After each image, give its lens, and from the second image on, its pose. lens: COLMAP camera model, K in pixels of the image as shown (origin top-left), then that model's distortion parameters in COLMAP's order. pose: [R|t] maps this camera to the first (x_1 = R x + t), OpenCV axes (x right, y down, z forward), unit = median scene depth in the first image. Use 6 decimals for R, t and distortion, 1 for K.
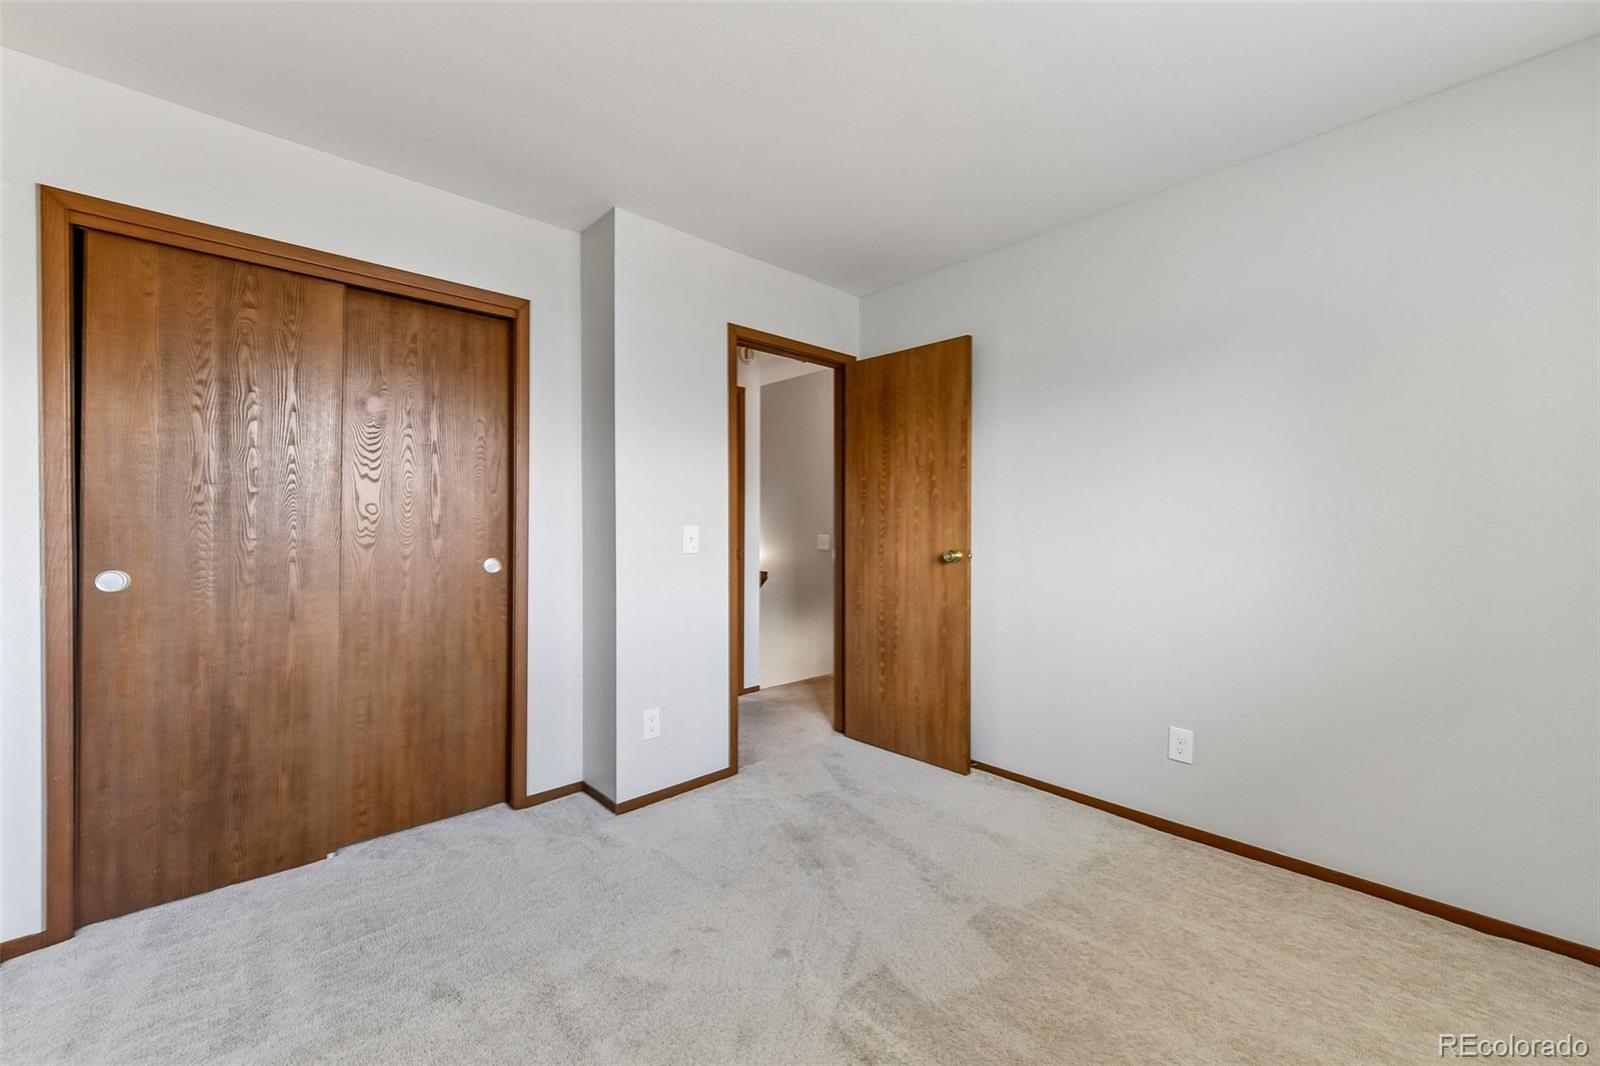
lens RADIAL K [[628.3, 0, 805.5], [0, 628.3, 533.2], [0, 0, 1]] dist [-0.001200, -0.000248]
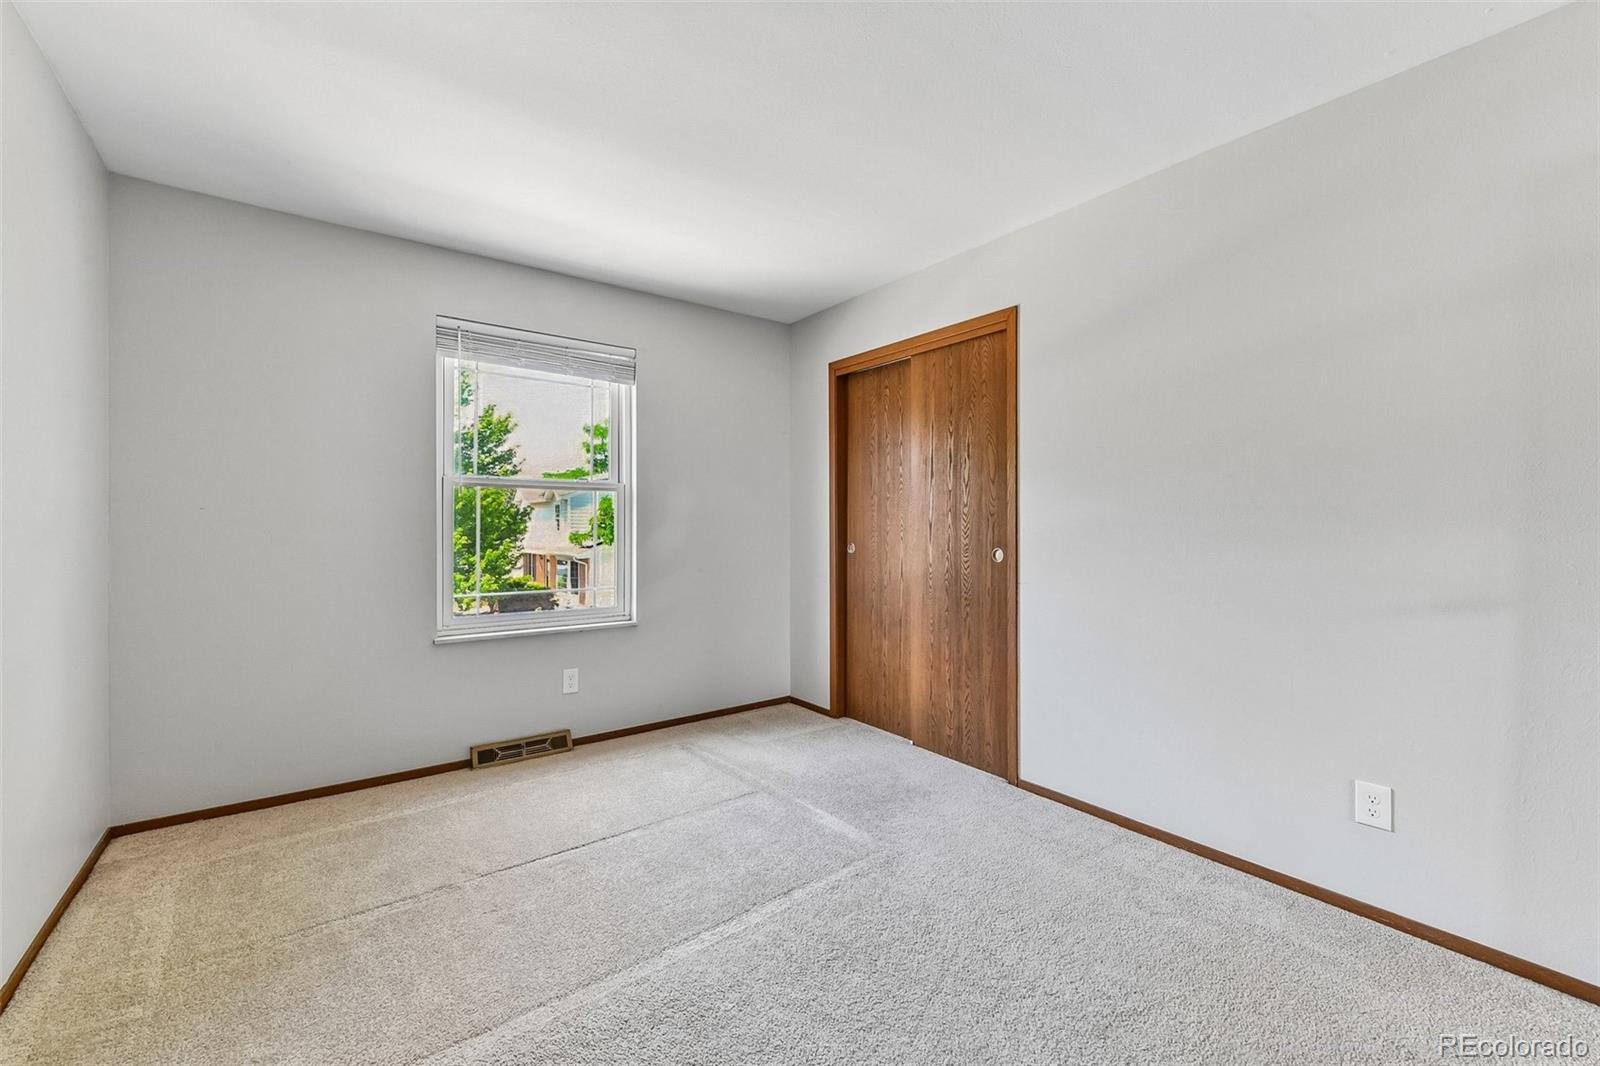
lens RADIAL K [[661.1, 0, 807.7], [0, 661.1, 531.0], [0, 0, 1]] dist [0.000046, -0.000188]
pose [[-0.124487, 0.001542, -0.992220, 0.908099], [-0.007108, 0.999972, 0.002446, 0.016353], [0.992196, 0.007358, -0.124472, 1.046270]]
